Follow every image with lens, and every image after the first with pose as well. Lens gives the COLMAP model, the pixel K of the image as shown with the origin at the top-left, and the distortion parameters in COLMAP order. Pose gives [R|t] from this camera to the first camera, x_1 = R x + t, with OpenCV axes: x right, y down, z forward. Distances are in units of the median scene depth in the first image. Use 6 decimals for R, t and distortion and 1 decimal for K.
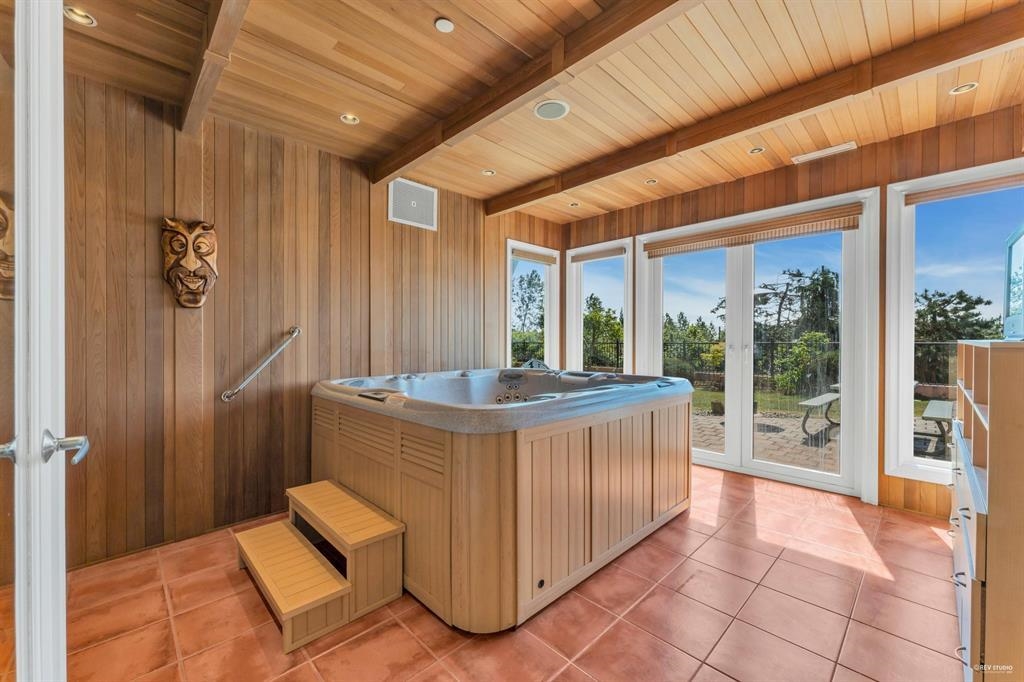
lens RADIAL K [[405.1, 0, 505.6], [0, 405.1, 340.7], [0, 0, 1]] dist [0.012857, 0.000527]
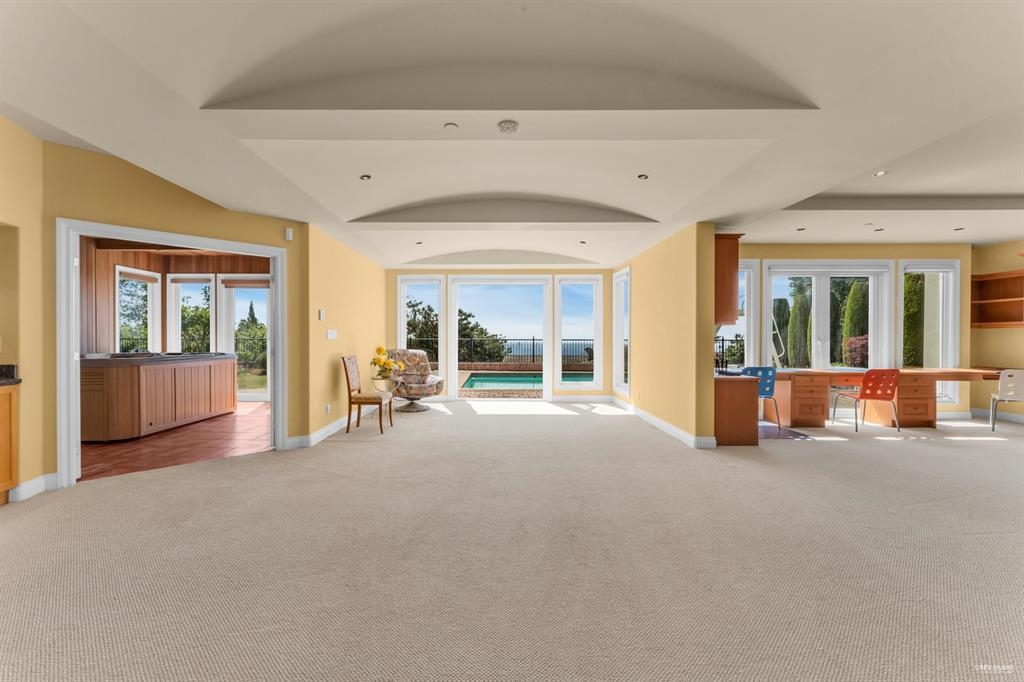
lens RADIAL K [[405.1, 0, 488.4], [0, 405.1, 342.2], [0, 0, 1]] dist [0.012857, 0.000527]
pose [[0.693364, -0.005207, 0.720569, -0.130962], [0.000262, 0.999976, 0.006974, 0.023854], [-0.720588, -0.004647, 0.693348, -1.029065]]
